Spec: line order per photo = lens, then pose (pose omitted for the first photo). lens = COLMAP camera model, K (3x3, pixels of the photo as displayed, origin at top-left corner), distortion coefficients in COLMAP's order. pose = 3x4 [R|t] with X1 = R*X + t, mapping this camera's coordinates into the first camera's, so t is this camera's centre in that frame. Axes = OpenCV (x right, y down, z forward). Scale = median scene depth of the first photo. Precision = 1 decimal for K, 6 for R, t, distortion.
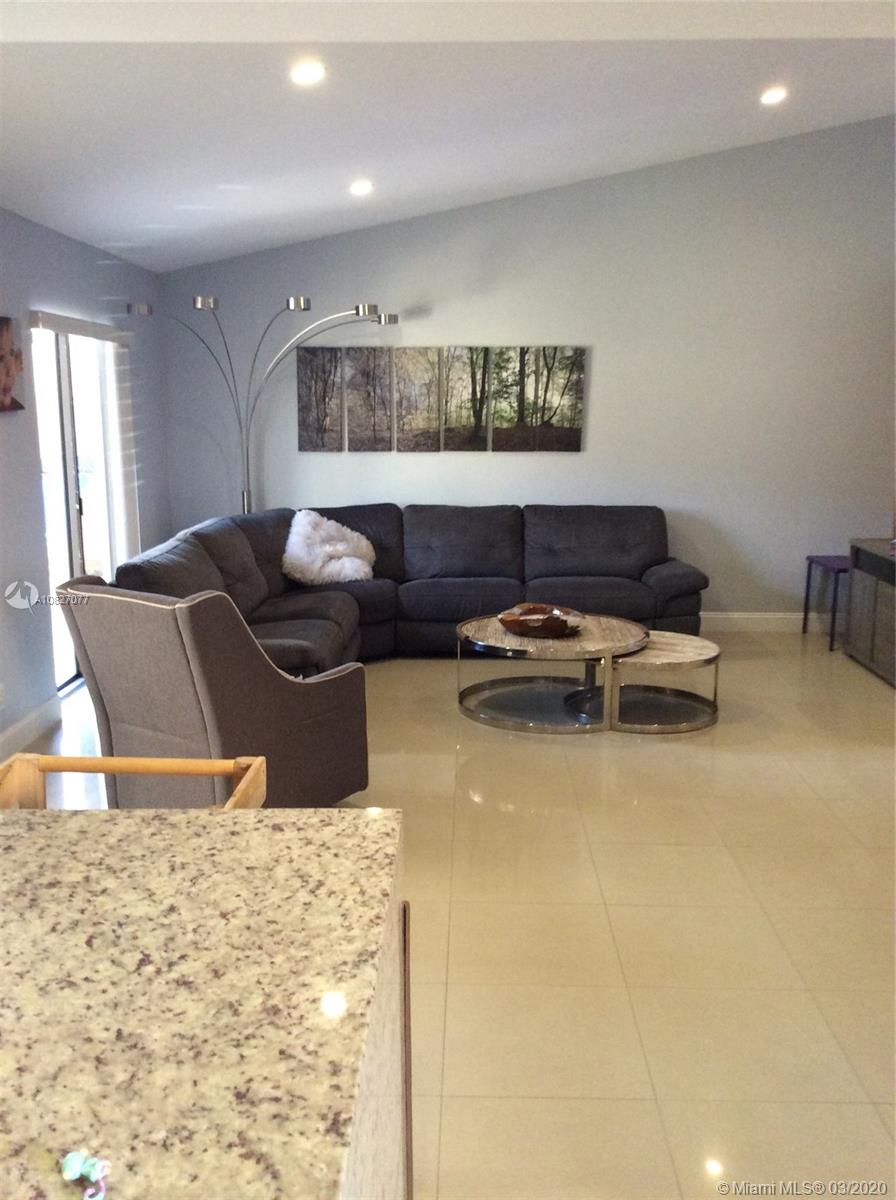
lens RADIAL K [[1091.9, 0, 453.5], [0, 1091.9, 594.7], [0, 0, 1]] dist [0.118262, -0.211141]
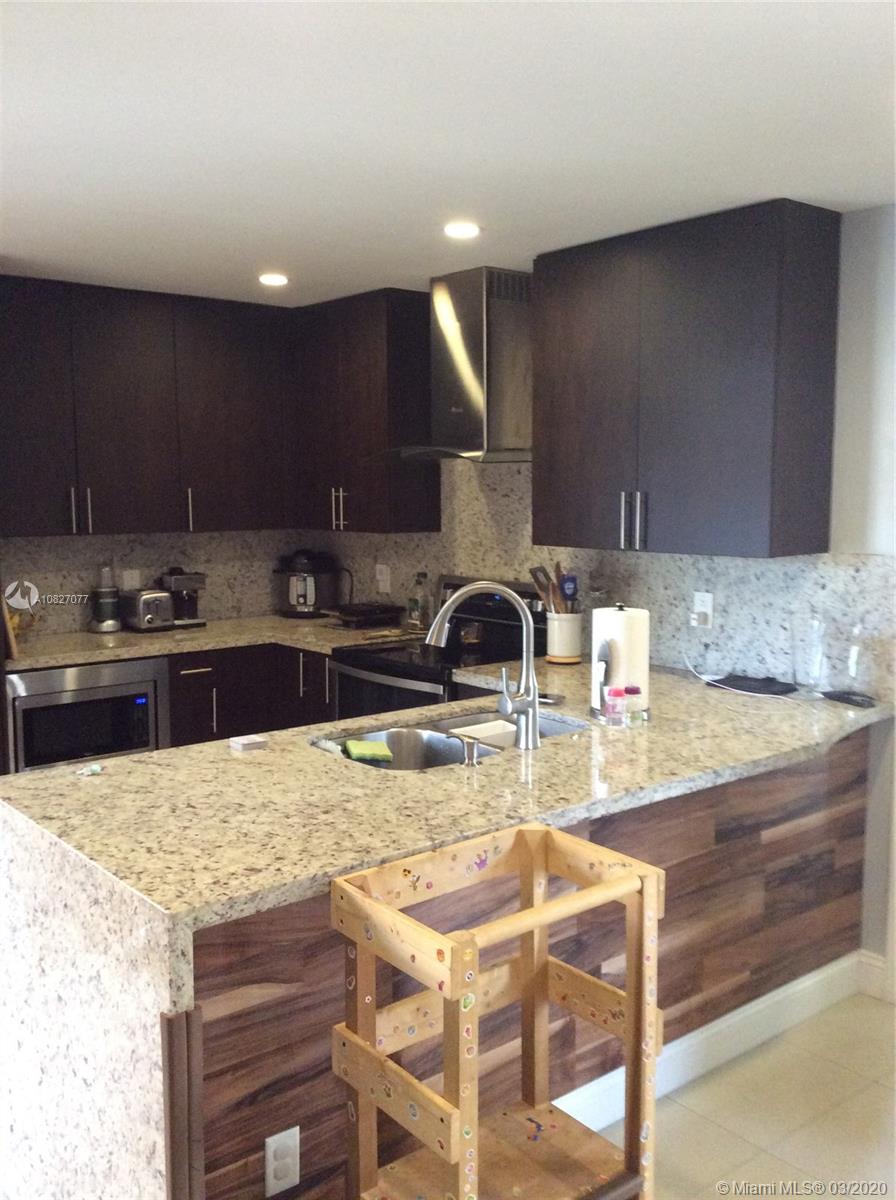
lens RADIAL K [[1087.8, 0, 452.2], [0, 1087.8, 592.8], [0, 0, 1]] dist [0.143081, -0.265146]
pose [[-0.760704, 0.065869, -0.645748, 0.391859], [-0.112658, 0.966342, 0.231284, -0.341632], [0.639248, 0.248687, -0.727679, 1.924834]]
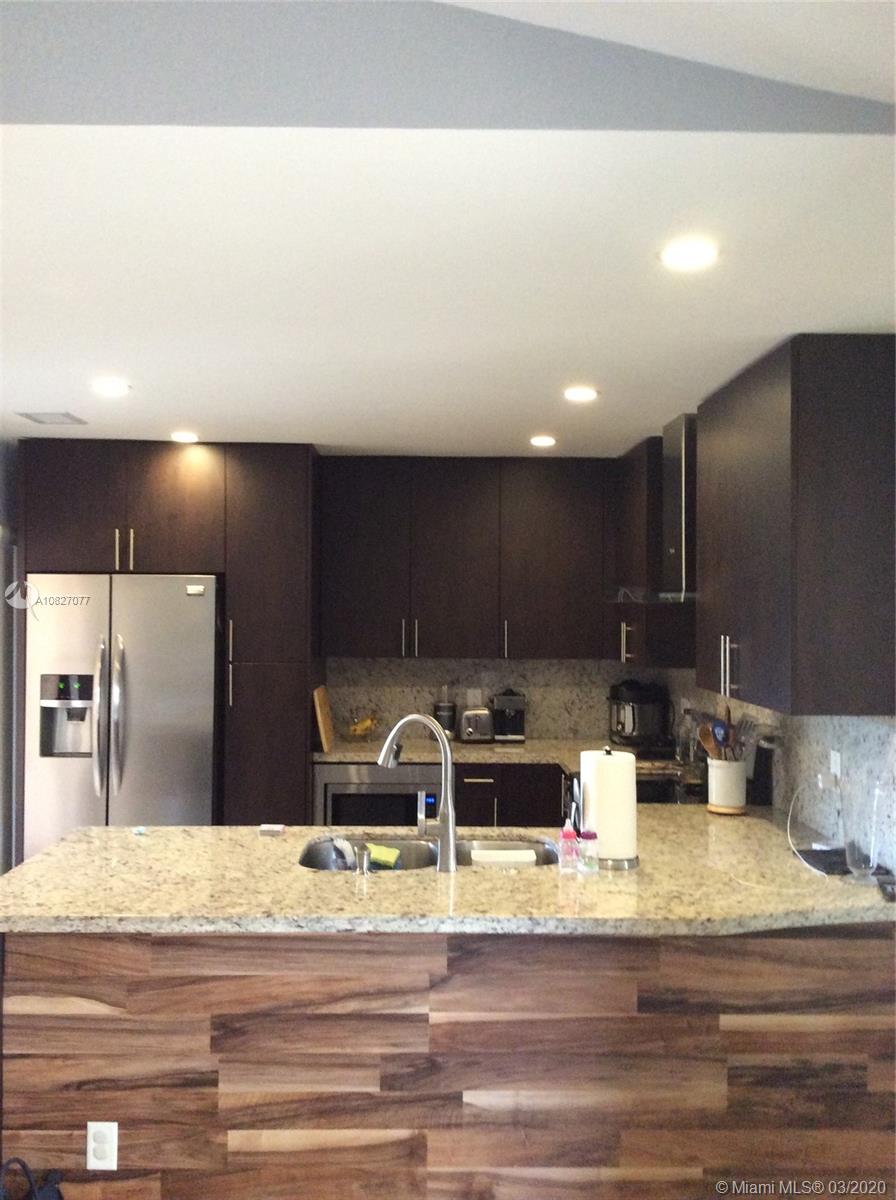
lens RADIAL K [[1079.8, 0, 448.0], [0, 1079.8, 600.0], [0, 0, 1]] dist [0.115419, -0.188310]
pose [[-0.999221, -0.009548, -0.038284, -0.683267], [-0.016038, 0.984793, 0.172992, -0.489169], [0.036050, 0.173471, -0.984179, 2.527321]]
